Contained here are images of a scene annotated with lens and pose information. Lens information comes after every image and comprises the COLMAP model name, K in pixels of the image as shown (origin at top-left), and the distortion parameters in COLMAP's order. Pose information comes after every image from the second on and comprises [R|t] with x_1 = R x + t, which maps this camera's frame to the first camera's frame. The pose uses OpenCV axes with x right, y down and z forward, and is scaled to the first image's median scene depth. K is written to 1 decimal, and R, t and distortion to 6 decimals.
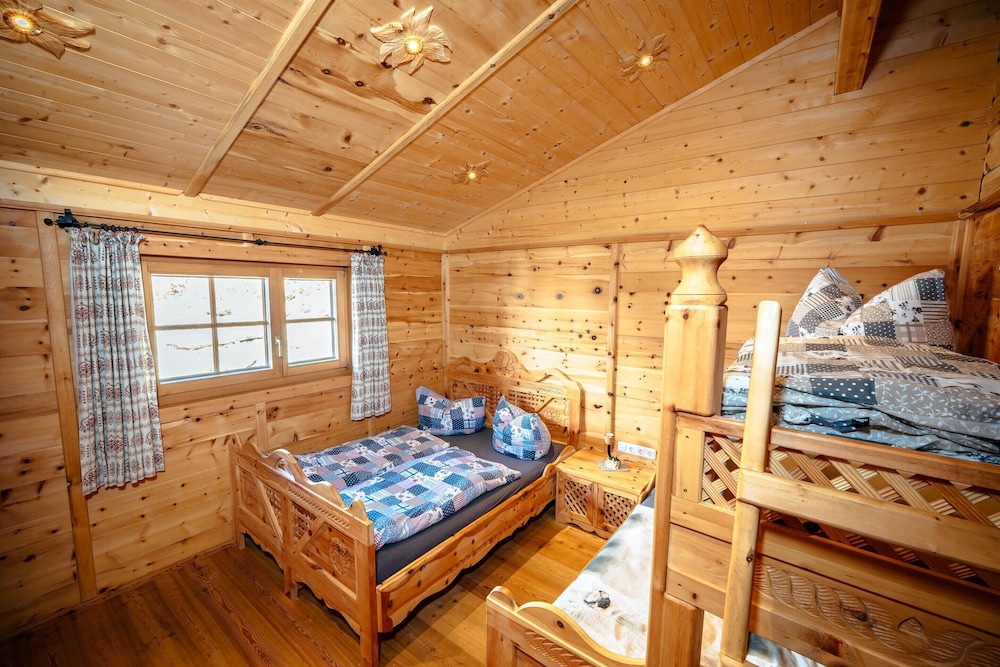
lens RADIAL K [[407.8, 0, 500.0], [0, 407.8, 333.5], [0, 0, 1]] dist [-0.000650, 0.000079]
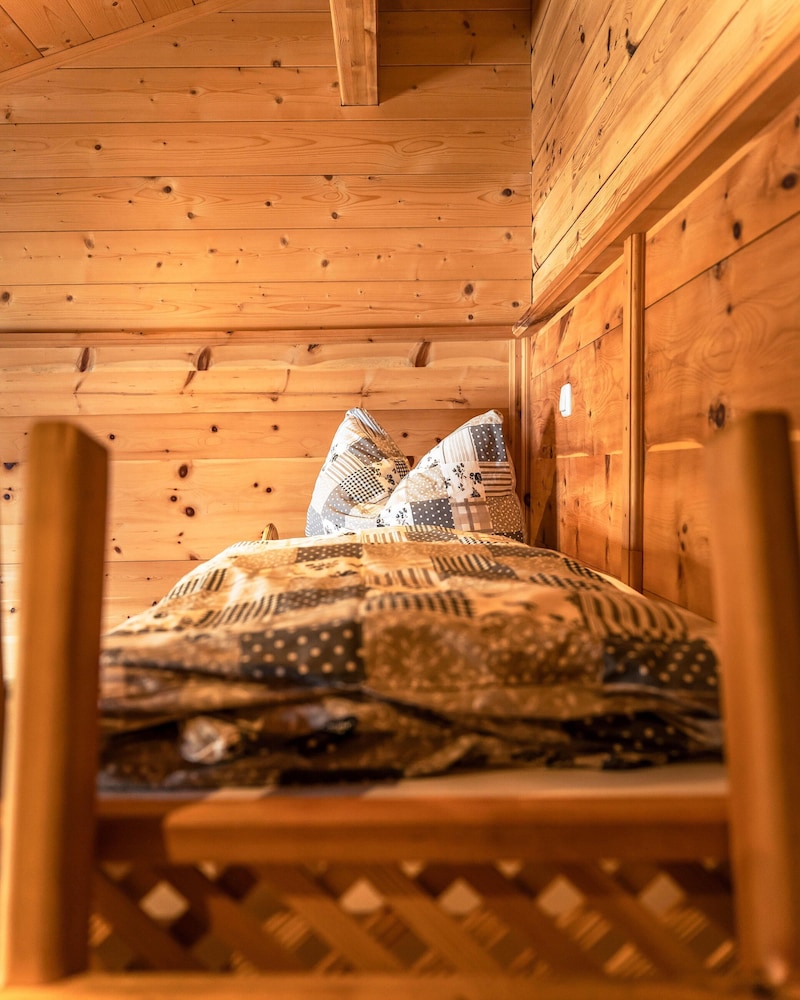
lens RADIAL K [[797.4, 0, 380.5], [0, 797.4, 523.6], [0, 0, 1]] dist [-0.010424, -0.006711]
pose [[0.797579, -0.061124, 0.600110, 0.194926], [0.085615, 0.996252, -0.012315, 0.011715], [-0.597108, 0.061200, 0.799823, 0.143833]]
